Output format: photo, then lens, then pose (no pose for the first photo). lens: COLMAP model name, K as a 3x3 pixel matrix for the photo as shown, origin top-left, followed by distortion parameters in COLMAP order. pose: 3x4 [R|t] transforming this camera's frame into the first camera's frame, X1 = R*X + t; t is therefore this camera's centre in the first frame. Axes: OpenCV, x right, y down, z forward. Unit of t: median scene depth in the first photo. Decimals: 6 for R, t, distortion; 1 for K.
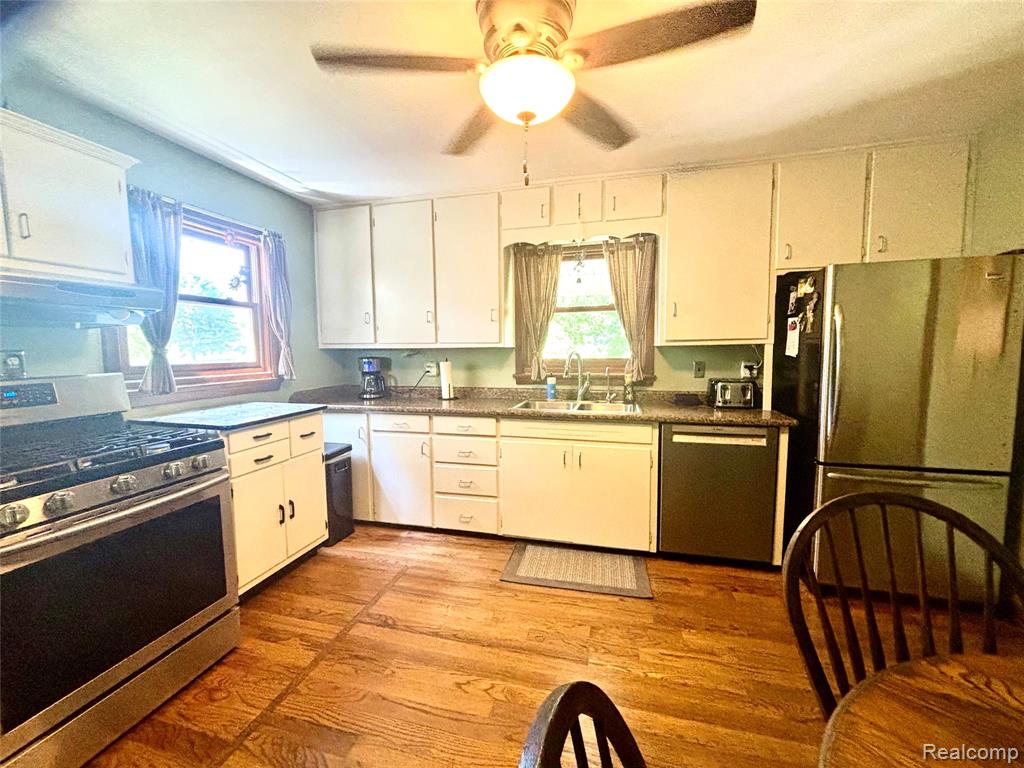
lens RADIAL K [[419.4, 0, 514.7], [0, 419.4, 385.4], [0, 0, 1]] dist [0.003271, 0.000662]
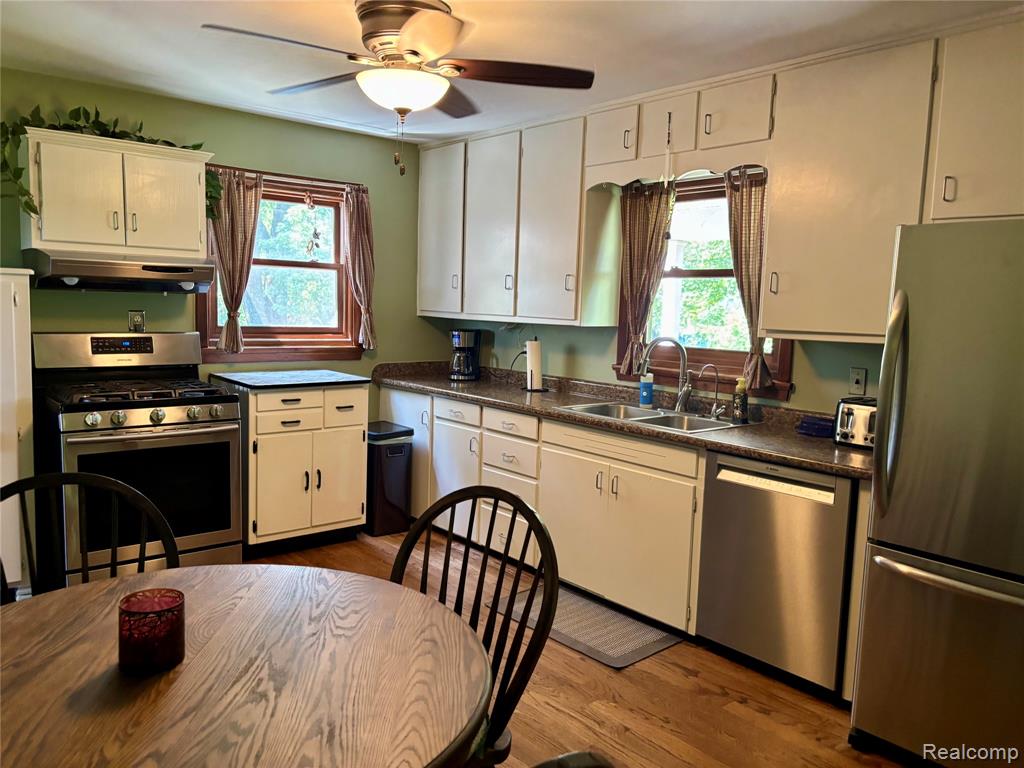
lens RADIAL K [[788.9, 0, 511.5], [0, 788.9, 409.4], [0, 0, 1]] dist [0.011198, -0.004909]
pose [[0.814055, 0.114121, -0.569465, 0.705881], [-0.091932, 0.993463, 0.067672, -0.029482], [0.573465, -0.002737, 0.819225, -0.211912]]
